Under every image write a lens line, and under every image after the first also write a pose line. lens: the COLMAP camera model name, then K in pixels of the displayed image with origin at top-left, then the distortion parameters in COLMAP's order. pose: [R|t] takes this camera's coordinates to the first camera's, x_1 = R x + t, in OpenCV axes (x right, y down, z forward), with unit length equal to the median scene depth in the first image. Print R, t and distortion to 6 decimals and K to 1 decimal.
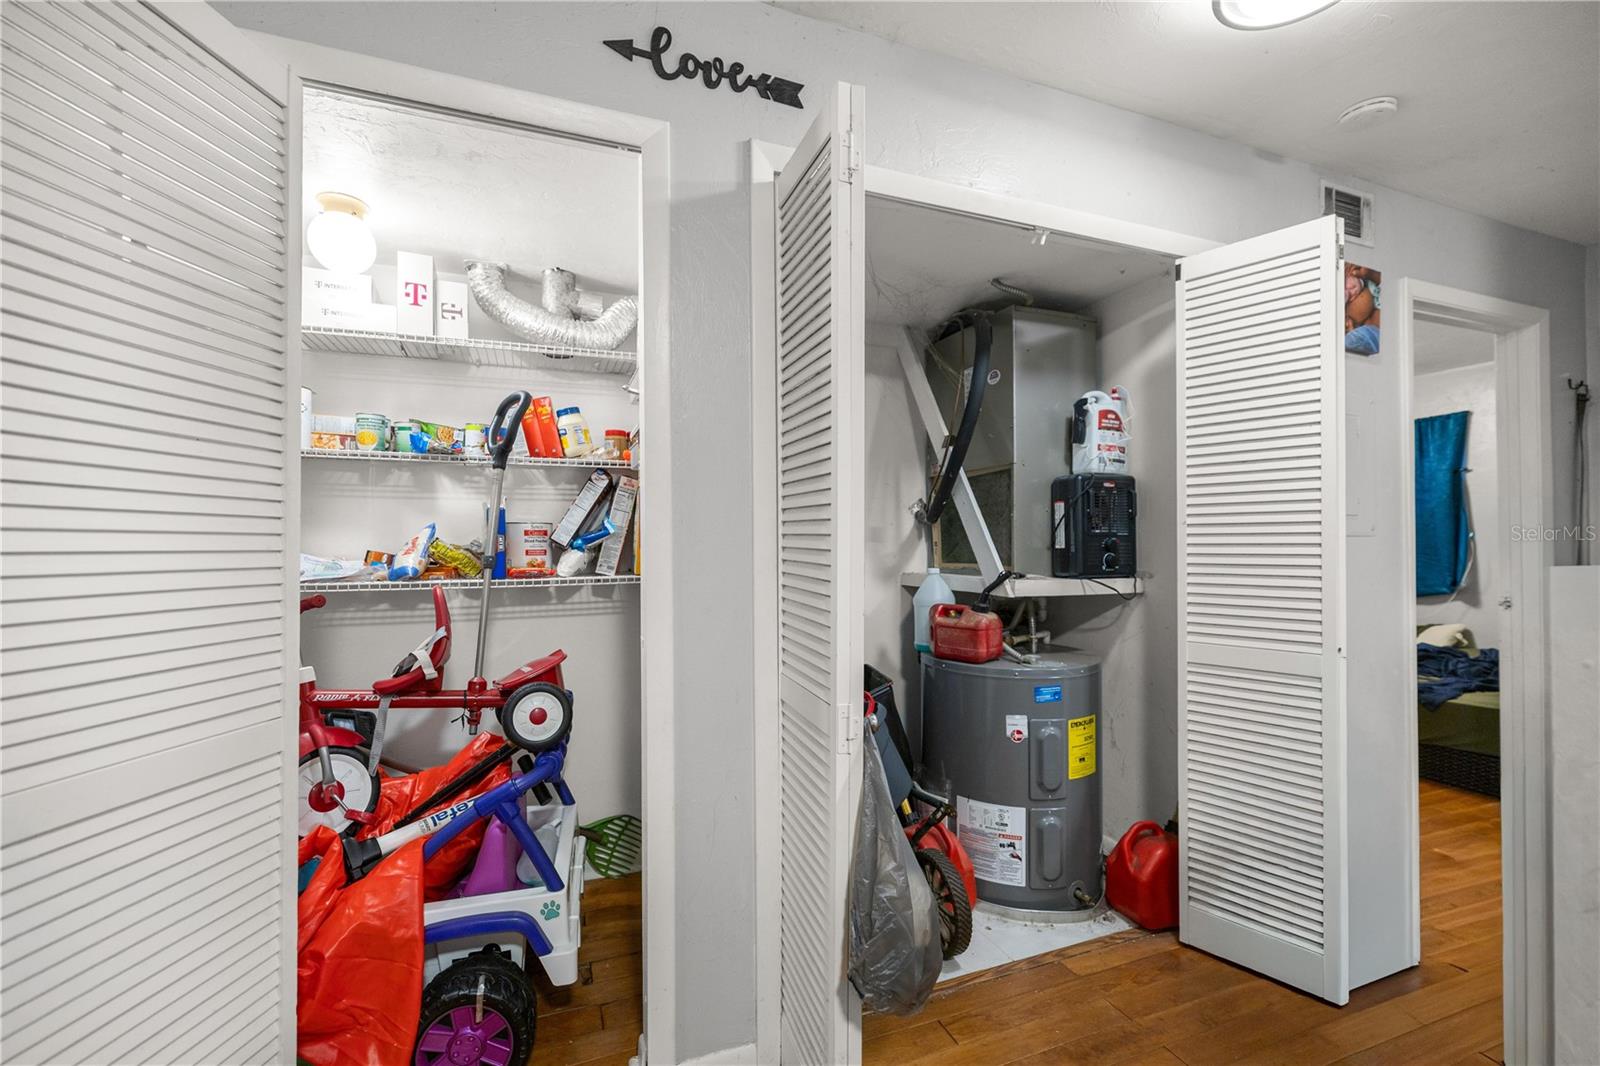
lens RADIAL K [[689.6, 0, 795.2], [0, 689.6, 537.0], [0, 0, 1]] dist [0.020642, 0.000305]
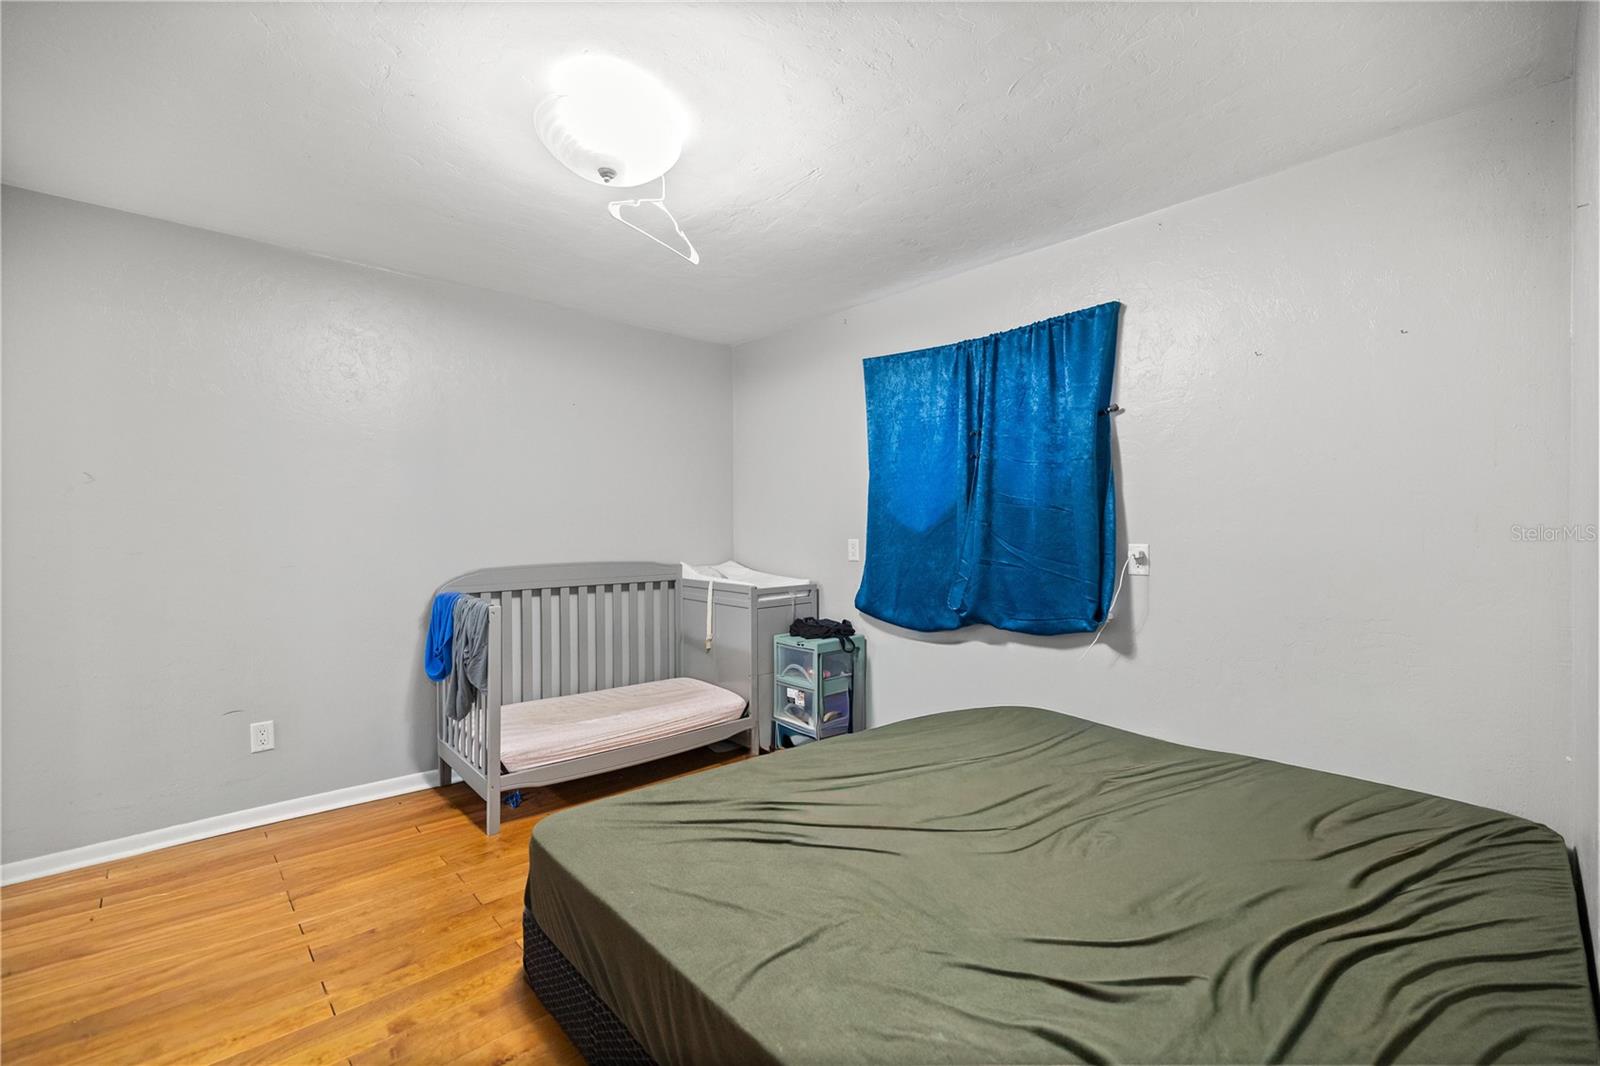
lens RADIAL K [[689.6, 0, 803.9], [0, 689.6, 534.7], [0, 0, 1]] dist [0.020642, 0.000305]
pose [[0.946198, 0.000174, 0.323589, 0.539327], [-0.002653, 0.999970, 0.007219, -0.000521], [-0.323578, -0.007689, 0.946170, 0.555983]]
